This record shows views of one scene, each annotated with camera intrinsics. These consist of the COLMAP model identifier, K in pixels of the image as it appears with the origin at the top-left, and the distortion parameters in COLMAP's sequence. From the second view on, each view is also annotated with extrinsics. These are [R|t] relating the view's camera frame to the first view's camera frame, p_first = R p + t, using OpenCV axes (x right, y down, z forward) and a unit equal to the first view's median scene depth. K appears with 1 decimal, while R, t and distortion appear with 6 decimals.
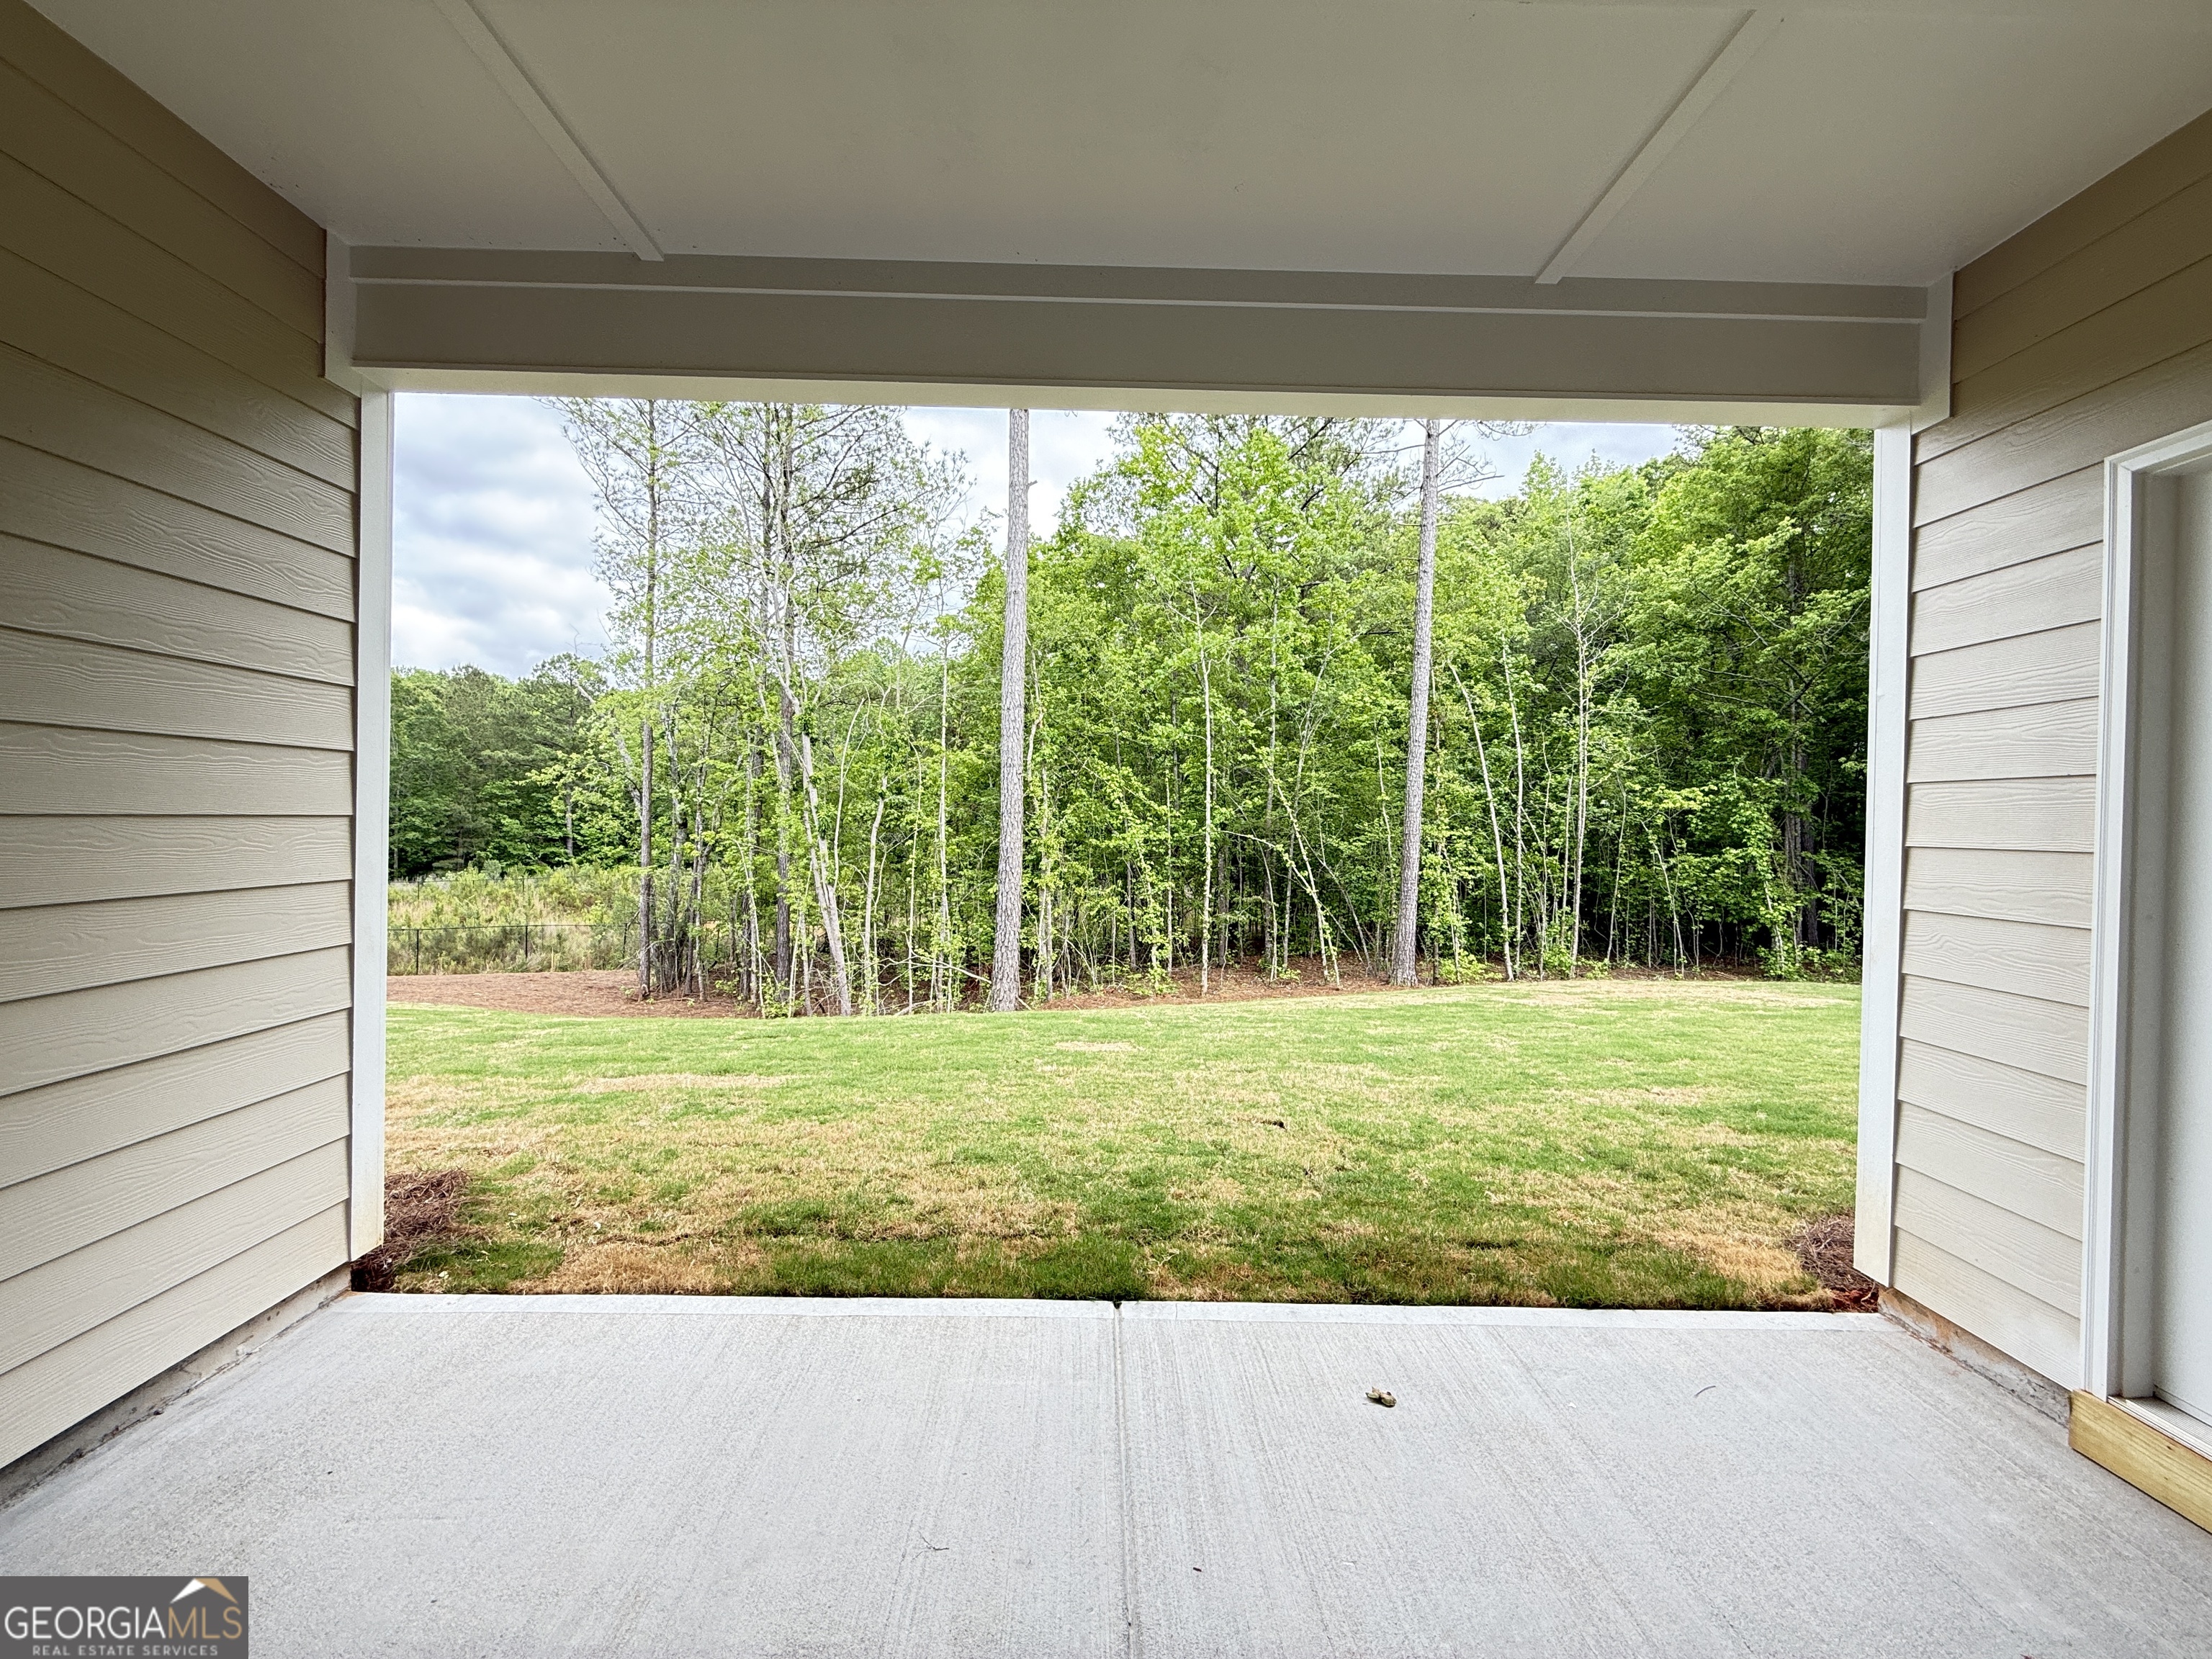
lens RADIAL K [[876.0, 0, 1111.9], [0, 876.0, 835.7], [0, 0, 1]] dist [-0.003500, 0.000823]
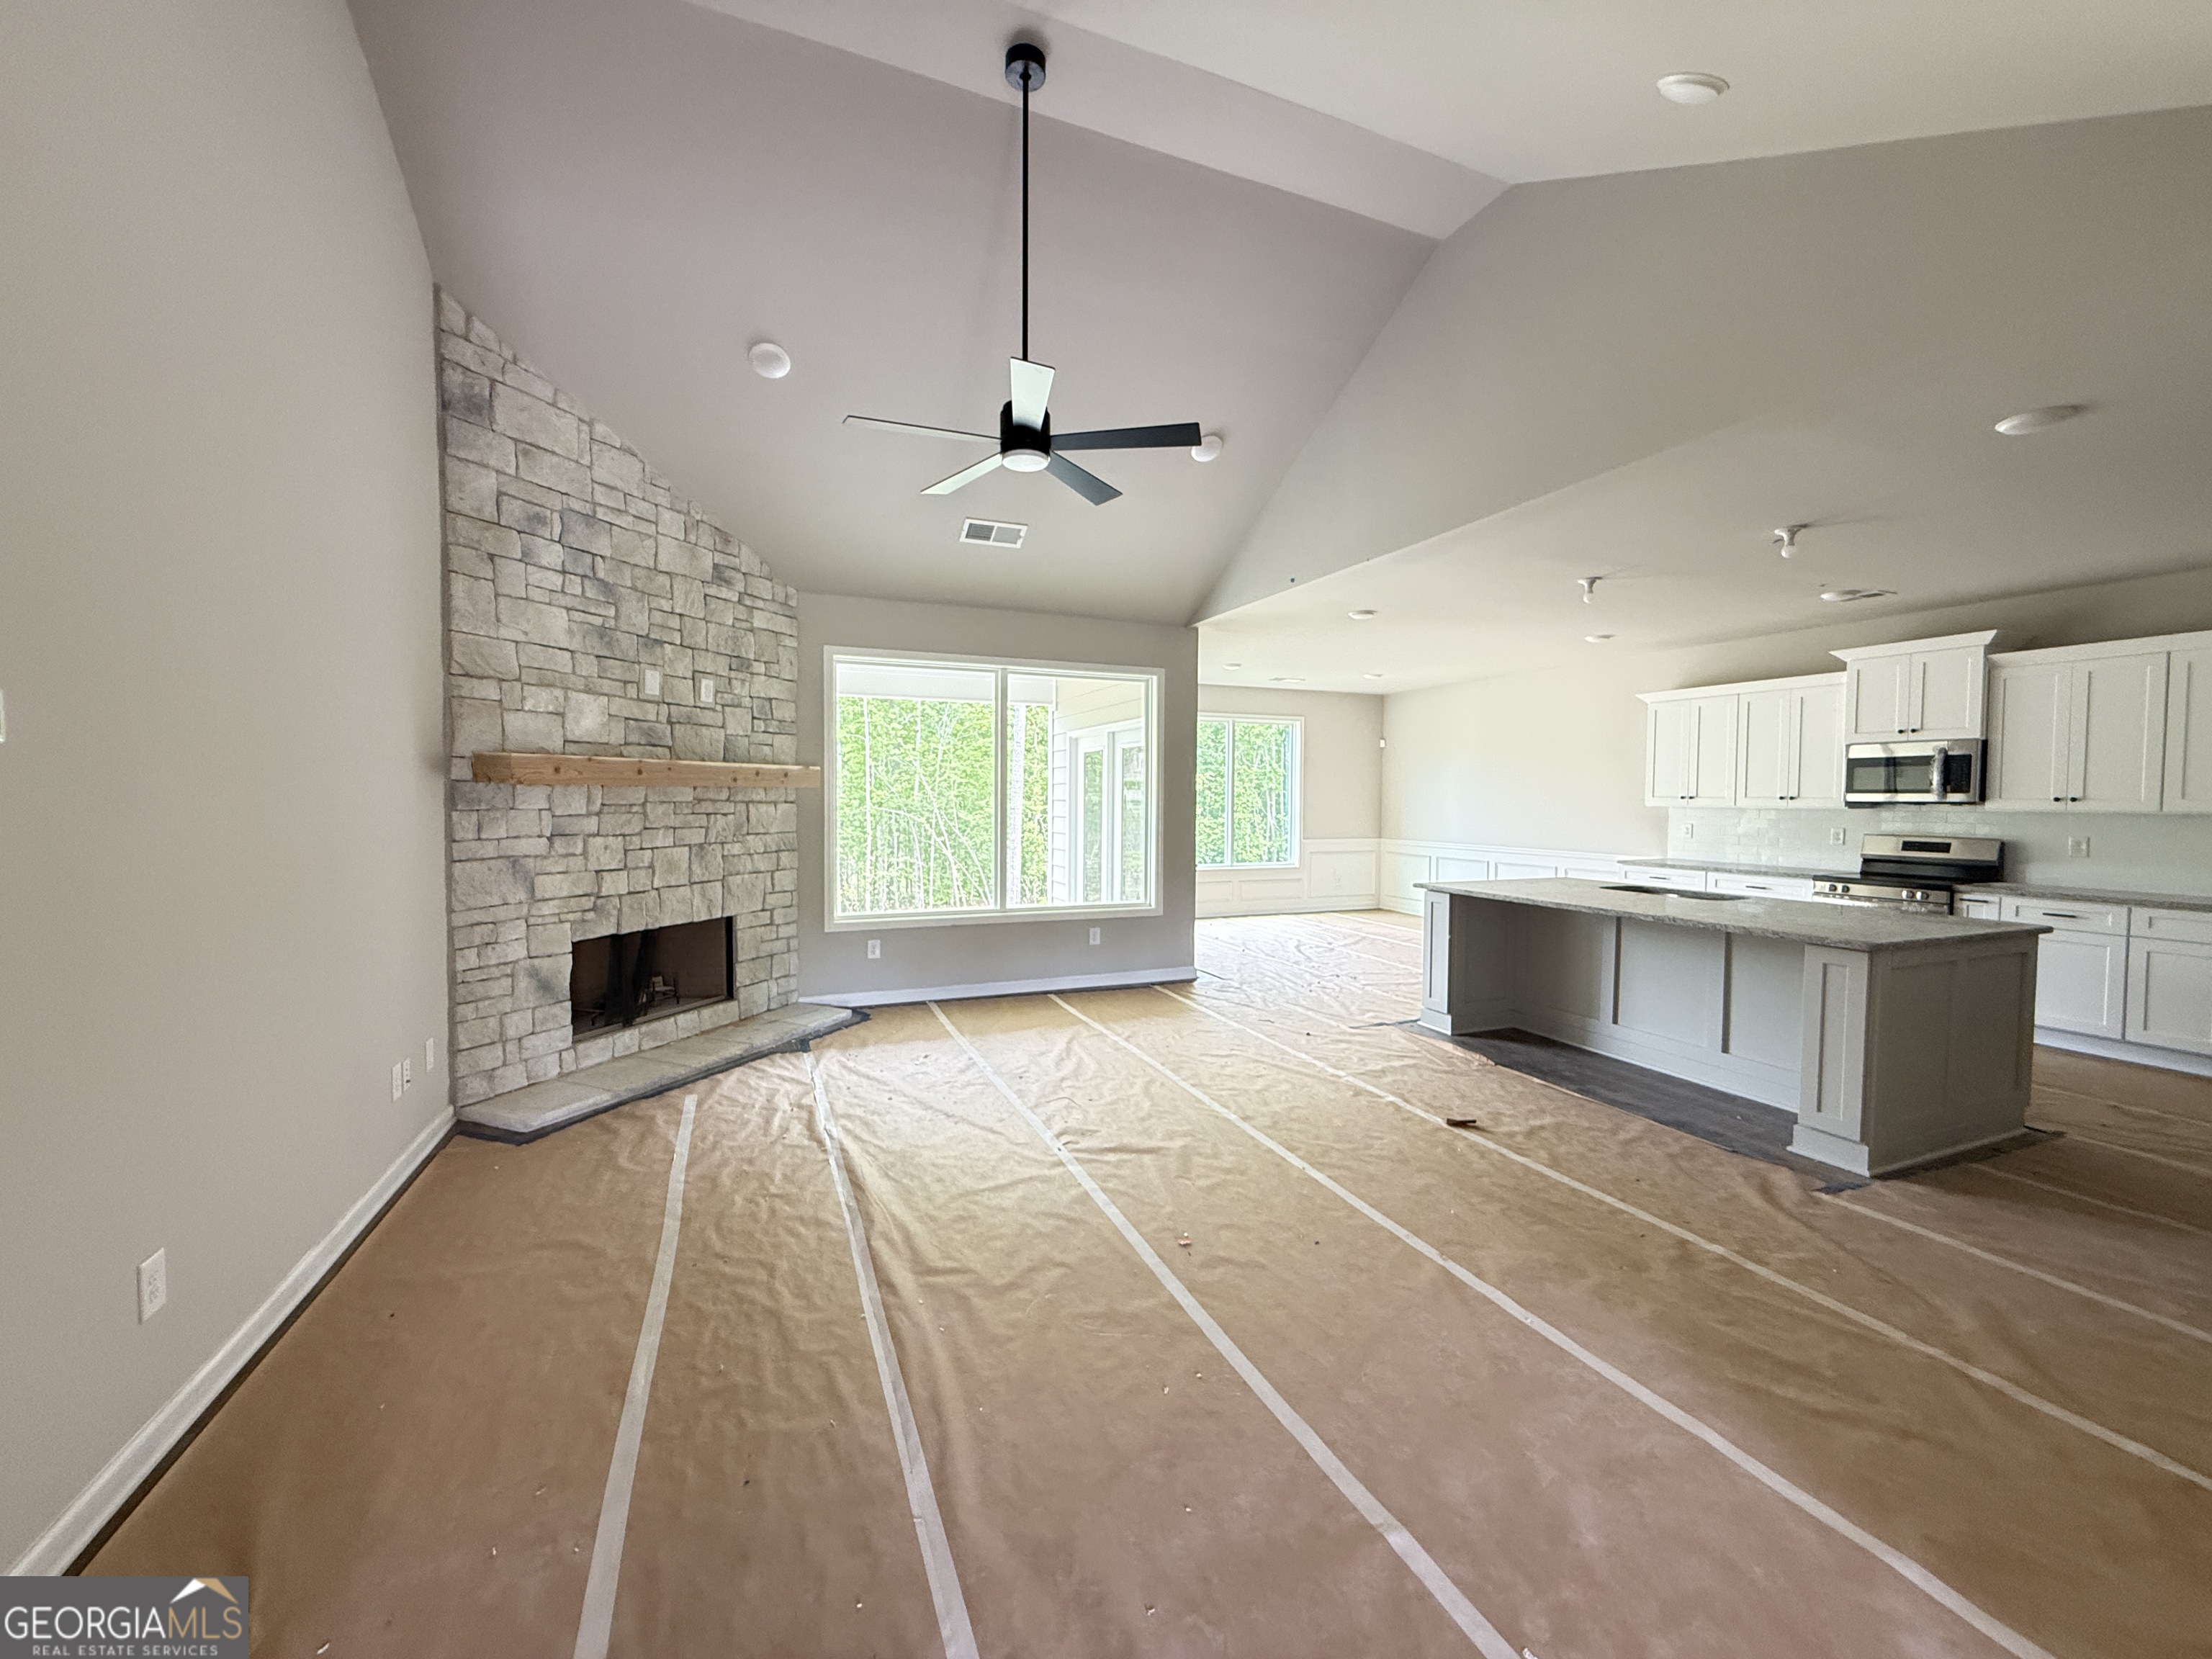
lens RADIAL K [[876.0, 0, 1097.0], [0, 876.0, 826.7], [0, 0, 1]] dist [-0.003500, 0.000823]
pose [[0.933309, -0.026108, 0.358123, -0.038203], [0.019087, 0.999550, 0.023128, -0.002621], [-0.358566, -0.014750, 0.933388, -0.326556]]
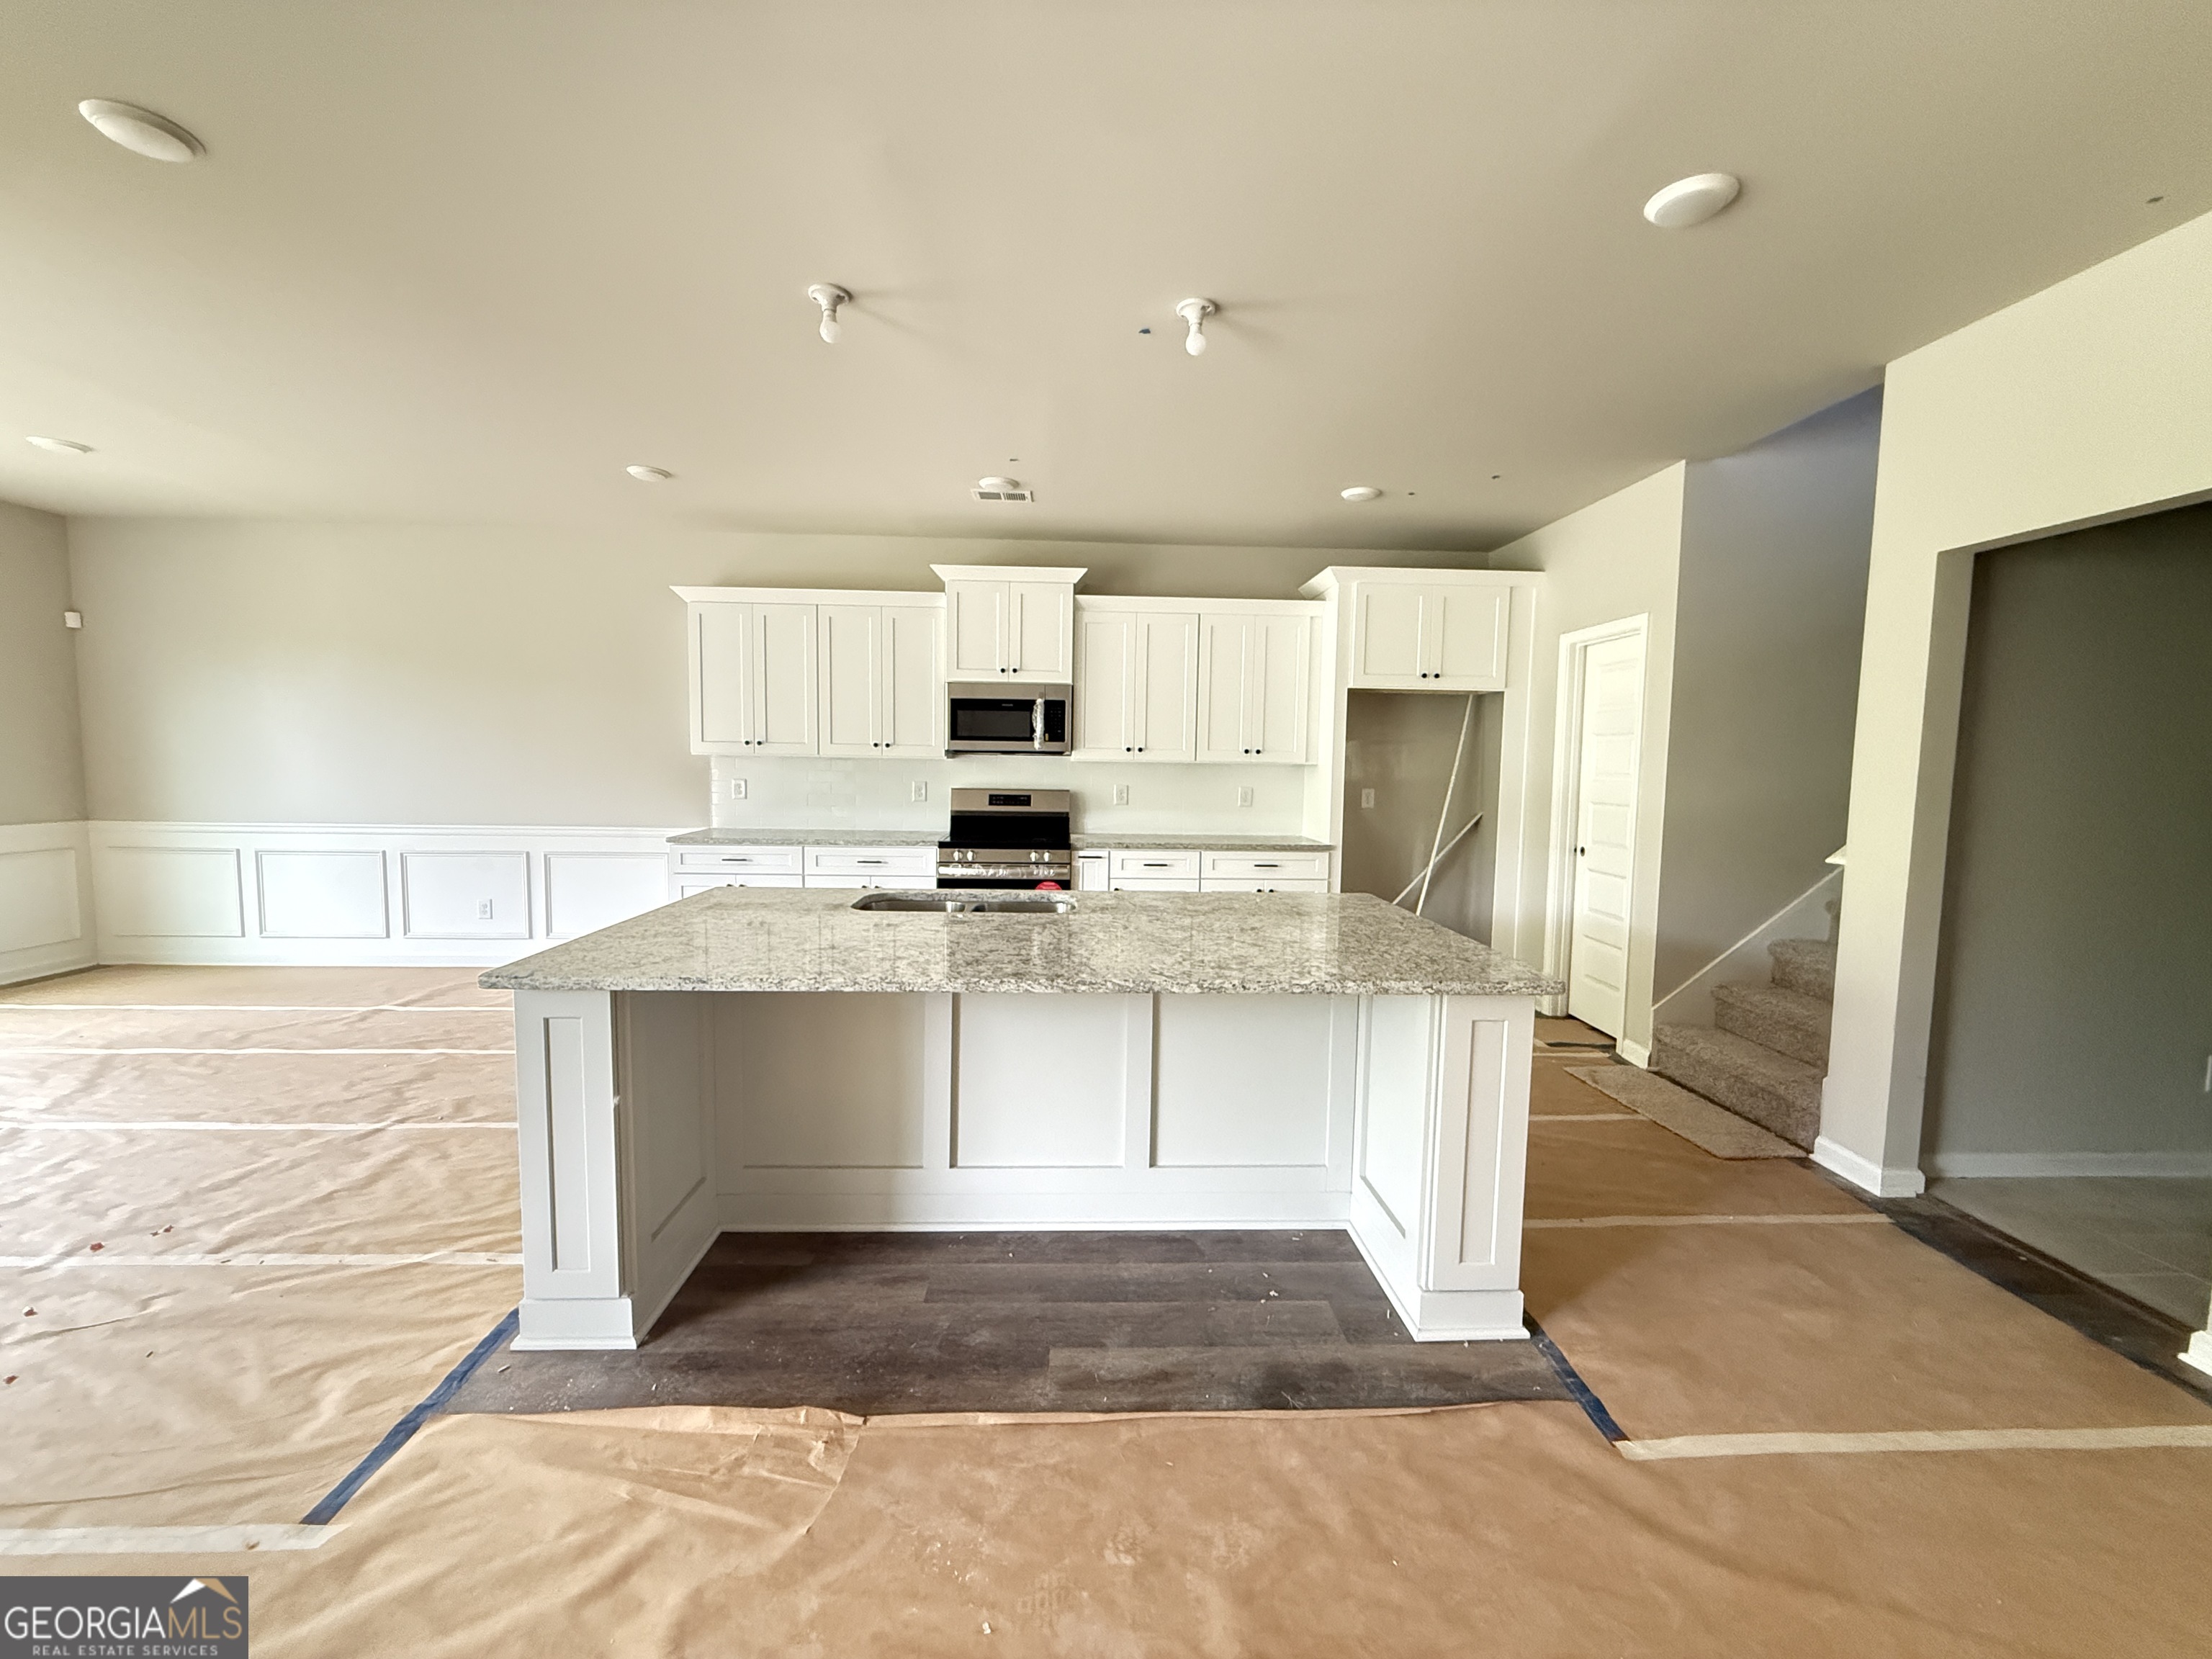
lens RADIAL K [[876.0, 0, 1100.2], [0, 876.0, 827.0], [0, 0, 1]] dist [-0.003500, 0.000823]
pose [[-0.026790, -0.099191, 0.994708, 0.054531], [0.002411, 0.995056, 0.099291, -0.002237], [-0.999638, 0.005058, -0.026419, -0.175711]]
